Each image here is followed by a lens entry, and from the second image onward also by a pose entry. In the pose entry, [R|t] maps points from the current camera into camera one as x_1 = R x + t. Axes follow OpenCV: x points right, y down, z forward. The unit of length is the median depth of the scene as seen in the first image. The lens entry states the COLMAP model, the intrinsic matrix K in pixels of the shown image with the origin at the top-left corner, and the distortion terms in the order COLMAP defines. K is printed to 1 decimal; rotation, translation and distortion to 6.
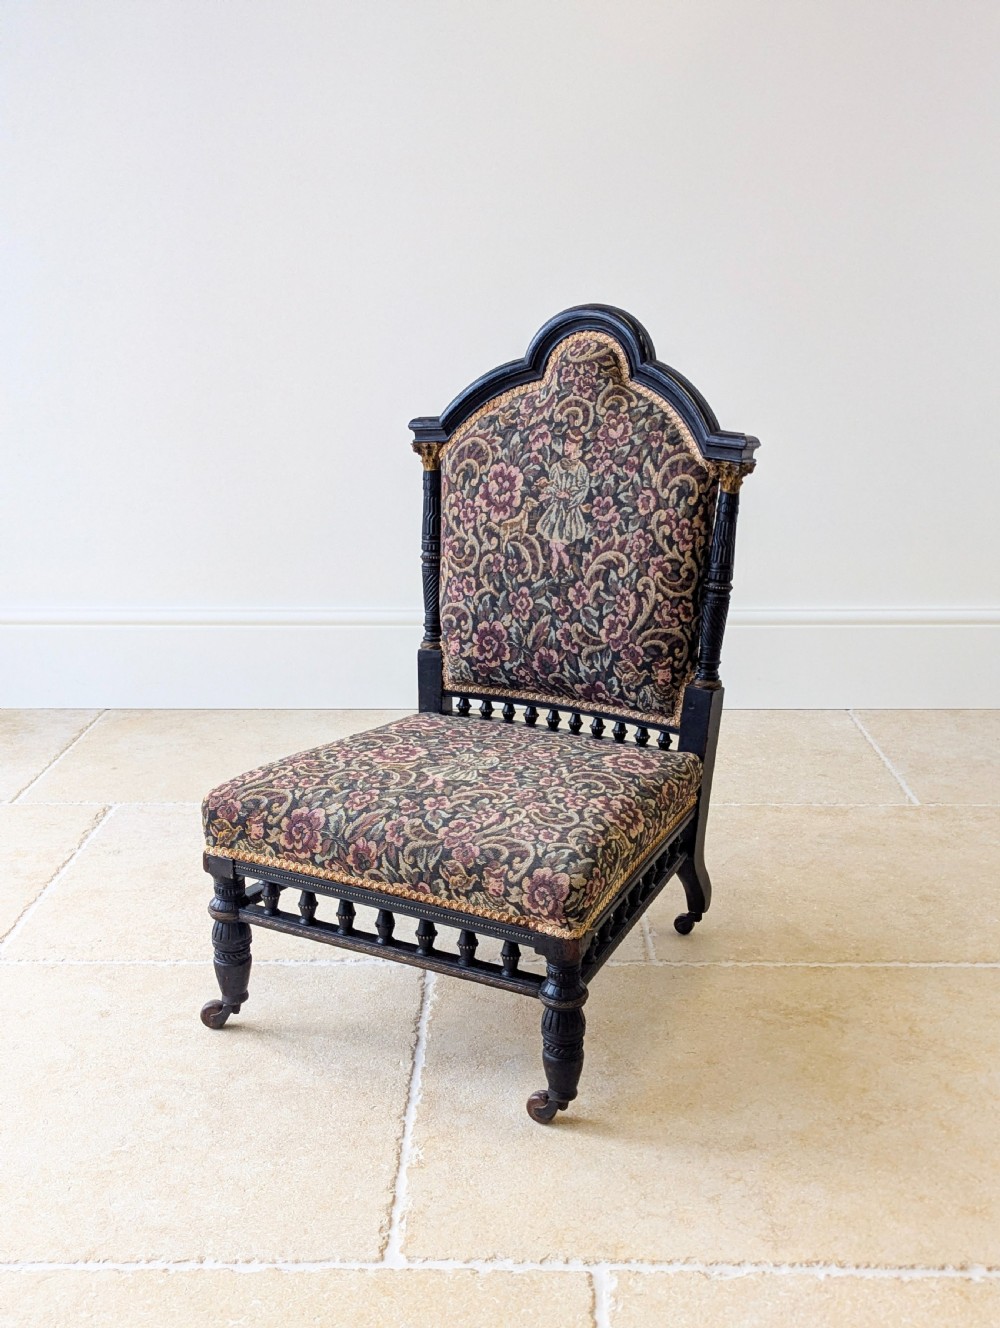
lens RADIAL K [[1372.3, 0, 513.2], [0, 1372.3, 673.2], [0, 0, 1]] dist [0.129181, -0.029572]
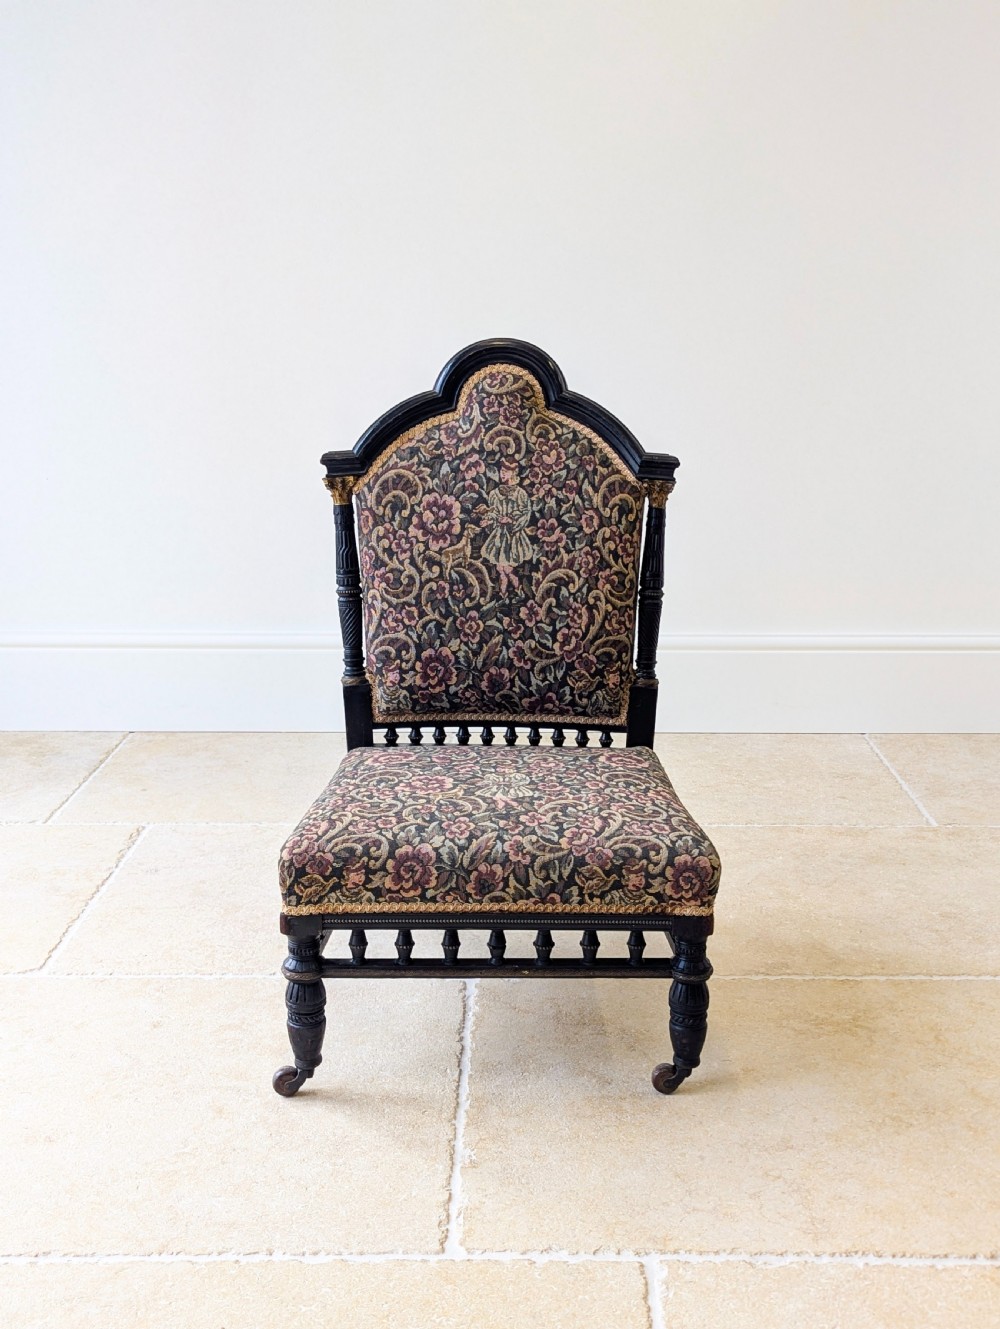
lens RADIAL K [[1396.6, 0, 535.2], [0, 1396.6, 686.8], [0, 0, 1]] dist [0.160607, -0.488988]
pose [[0.877583, -0.117316, 0.464849, -0.456561], [0.121790, 0.992344, 0.020515, -0.022440], [-0.463697, 0.038611, 0.885152, 0.049402]]
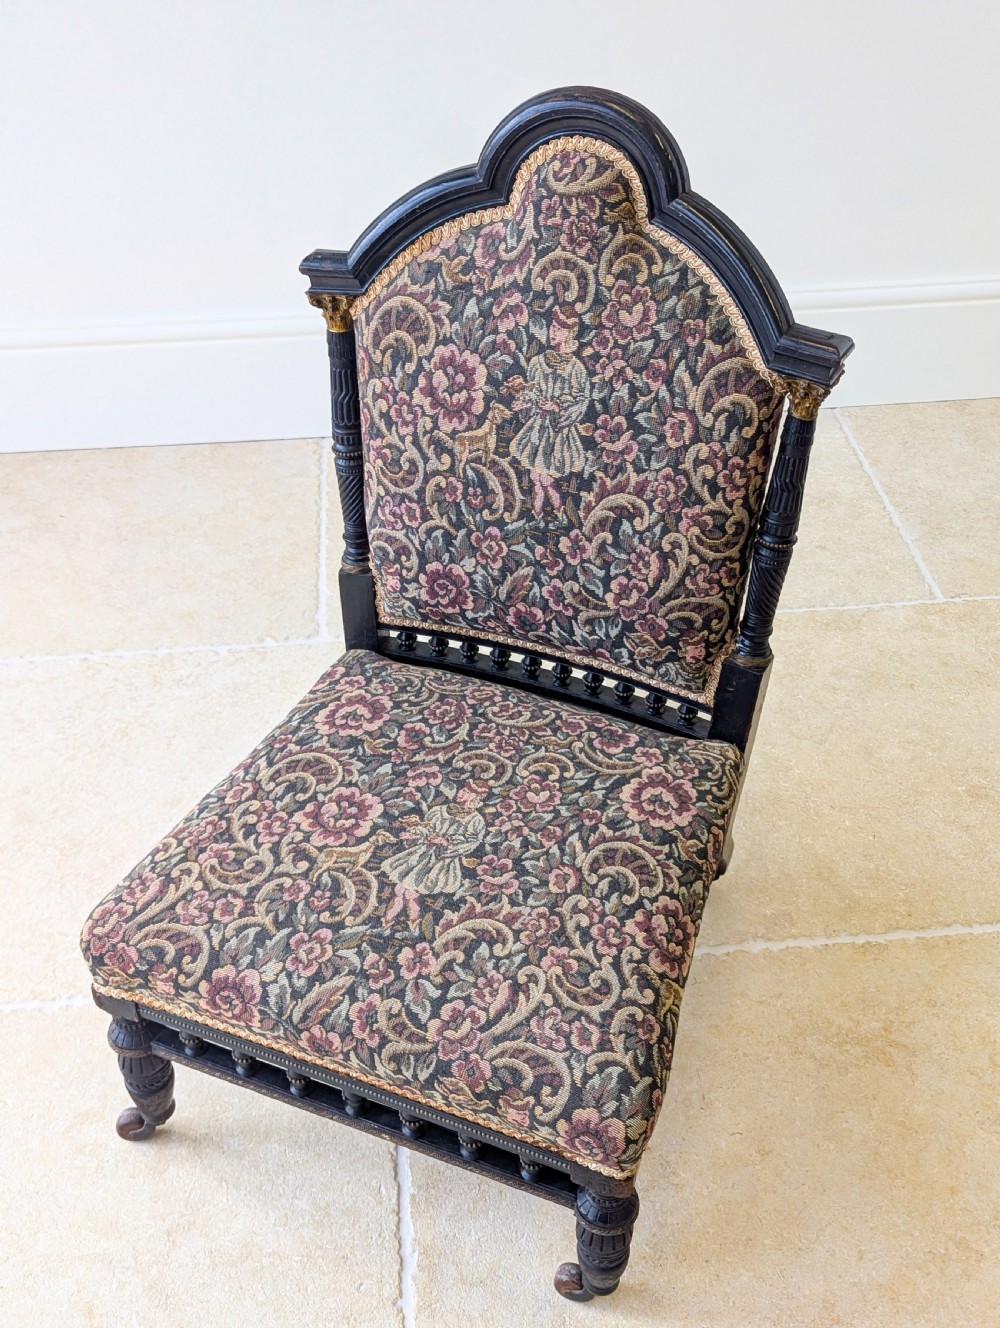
lens RADIAL K [[1399.5, 0, 498.6], [0, 1399.5, 653.7], [0, 0, 1]] dist [0.164105, -0.706952]
pose [[0.994541, -0.071063, 0.076409, -0.049459], [0.035565, 0.919262, 0.392036, -0.288883], [-0.098100, -0.387179, 0.916771, 0.328851]]
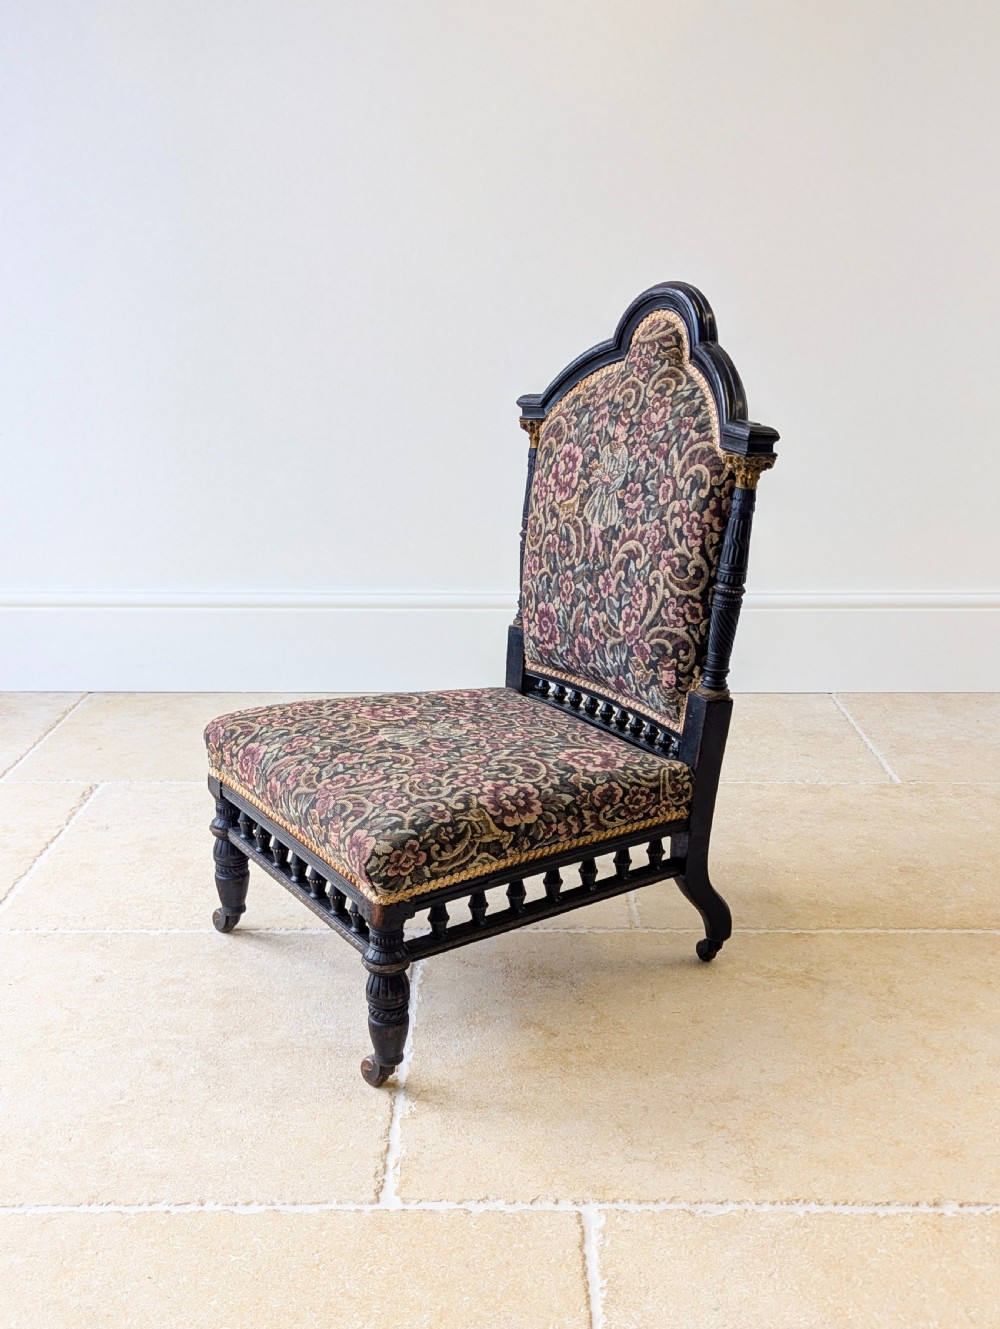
lens RADIAL K [[1396.6, 0, 535.2], [0, 1396.6, 686.8], [0, 0, 1]] dist [0.160607, -0.488988]
pose [[0.877708, 0.141696, -0.457766, 0.465176], [-0.139223, 0.989479, 0.039340, -0.016815], [0.458525, 0.029203, 0.888202, 0.106927]]
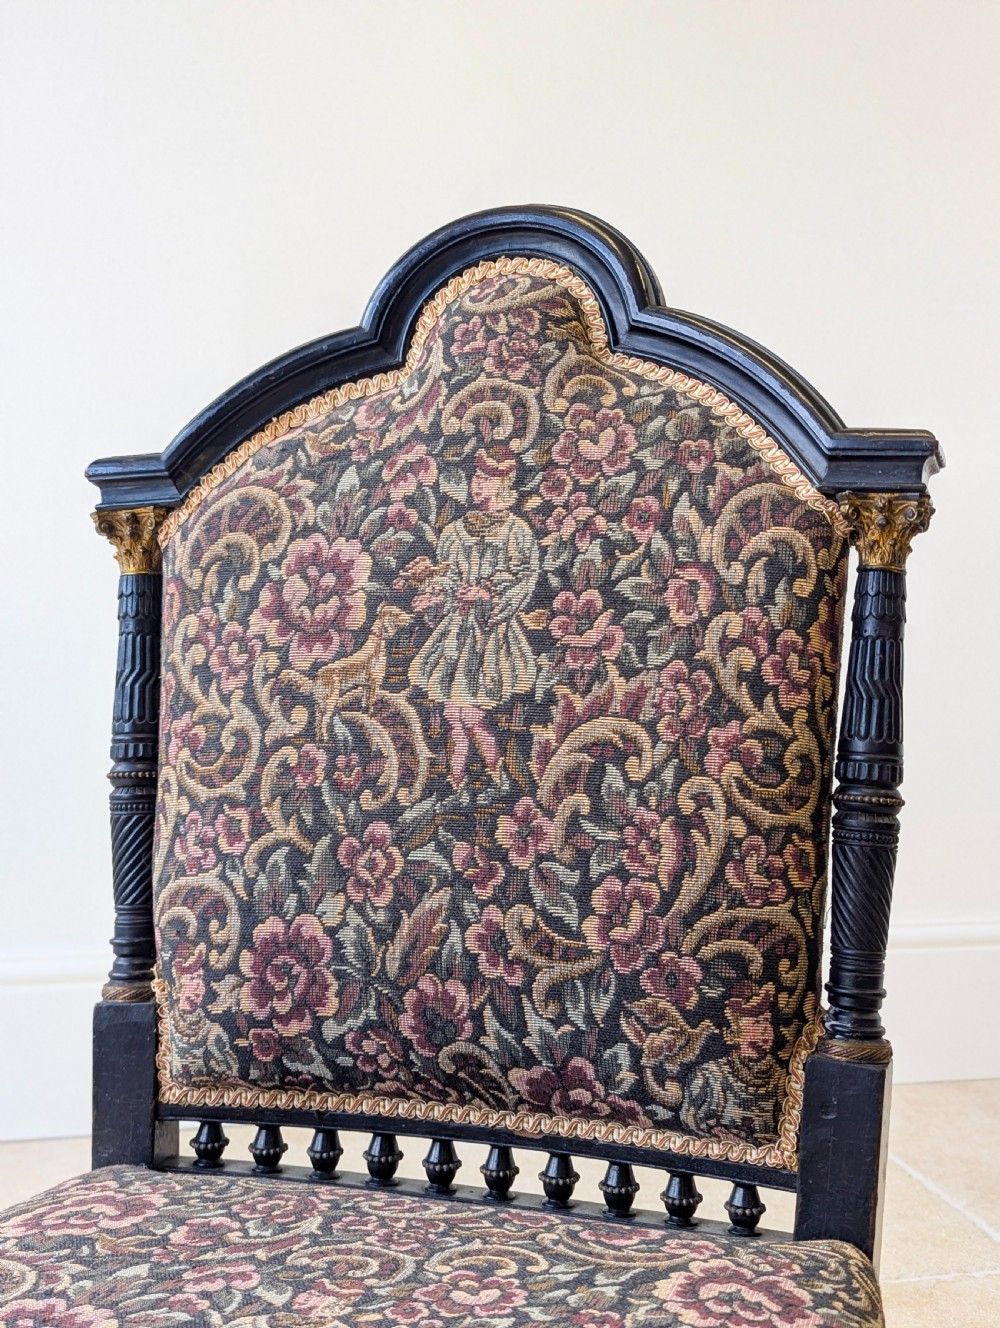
lens RADIAL K [[1395.5, 0, 535.2], [0, 1395.5, 686.2], [0, 0, 1]] dist [0.160607, -0.488988]
pose [[0.974742, 0.004346, 0.223290, -0.039643], [0.052361, 0.967496, -0.247406, 0.002254], [-0.217107, 0.252849, 0.942832, 0.609014]]
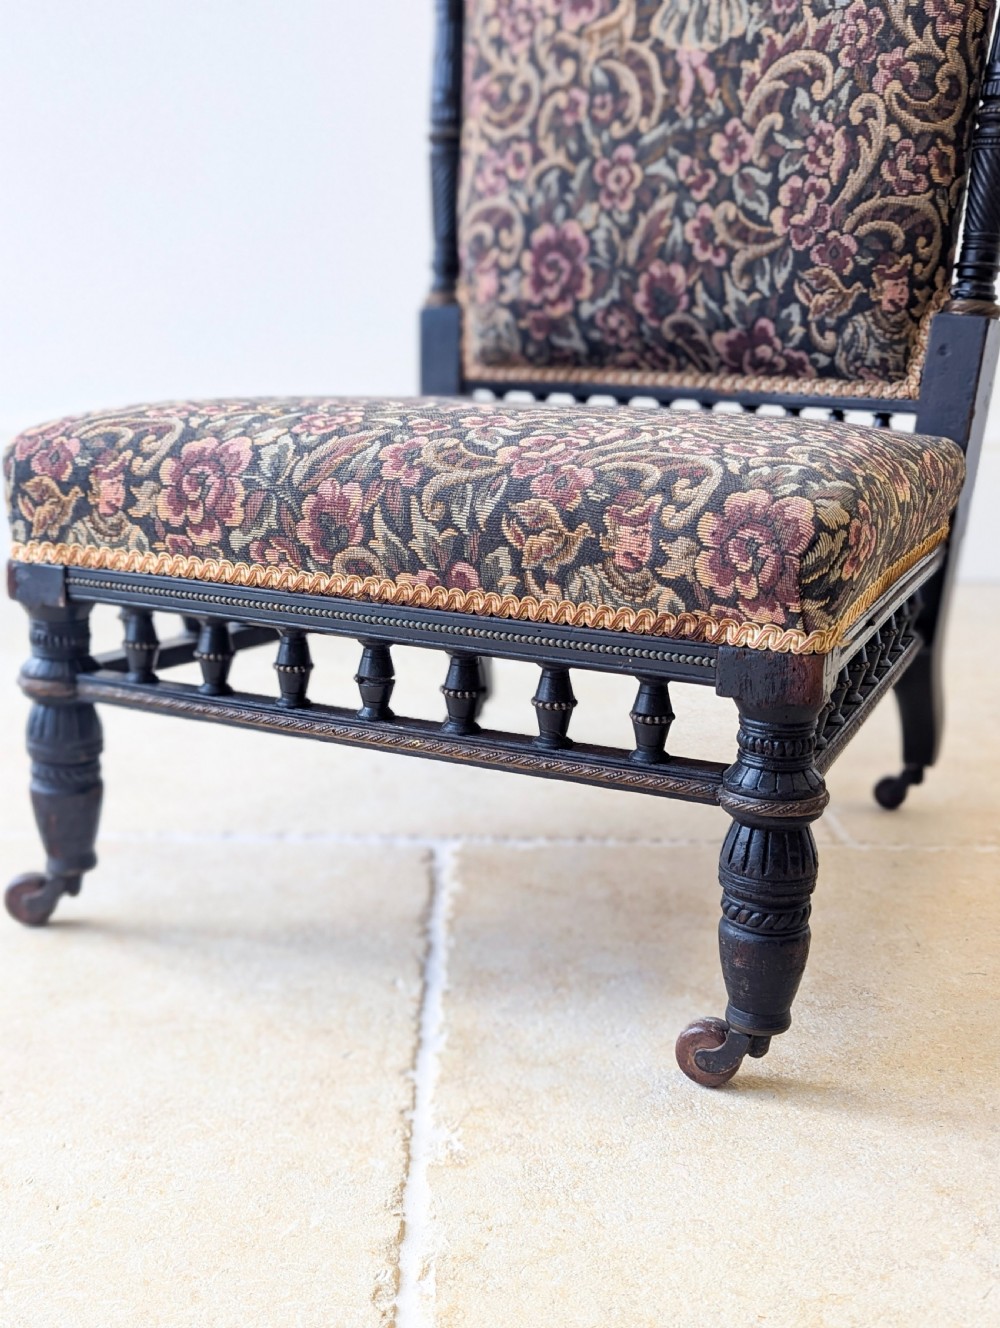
lens RADIAL K [[1581.1, 0, 476.9], [0, 1581.1, 705.8], [0, 0, 1]] dist [0.056403, -0.031438]
pose [[0.999870, 0.013881, 0.008195, -0.053166], [-0.013719, 0.999714, -0.019582, 0.173538], [-0.008465, 0.019467, 0.999775, 0.388763]]
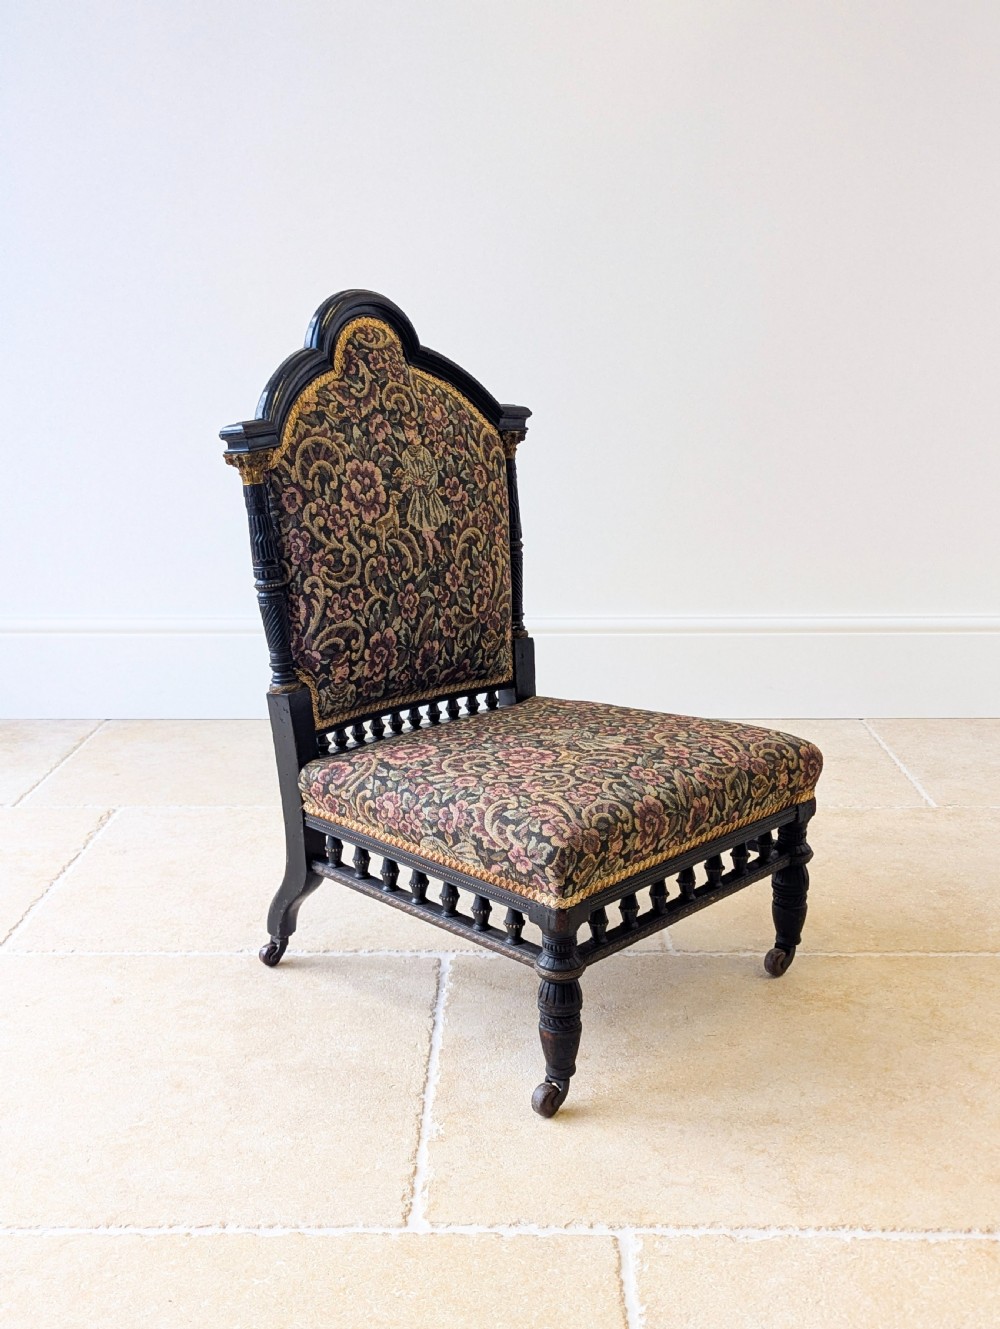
lens RADIAL K [[1424.2, 0, 500.8], [0, 1424.2, 691.4], [0, 0, 1]] dist [0.116140, -0.000669]
pose [[0.257310, -0.240761, 0.935856, -0.940034], [0.266507, 0.948586, 0.170761, -0.147052], [-0.928852, 0.205474, 0.308245, 0.665420]]
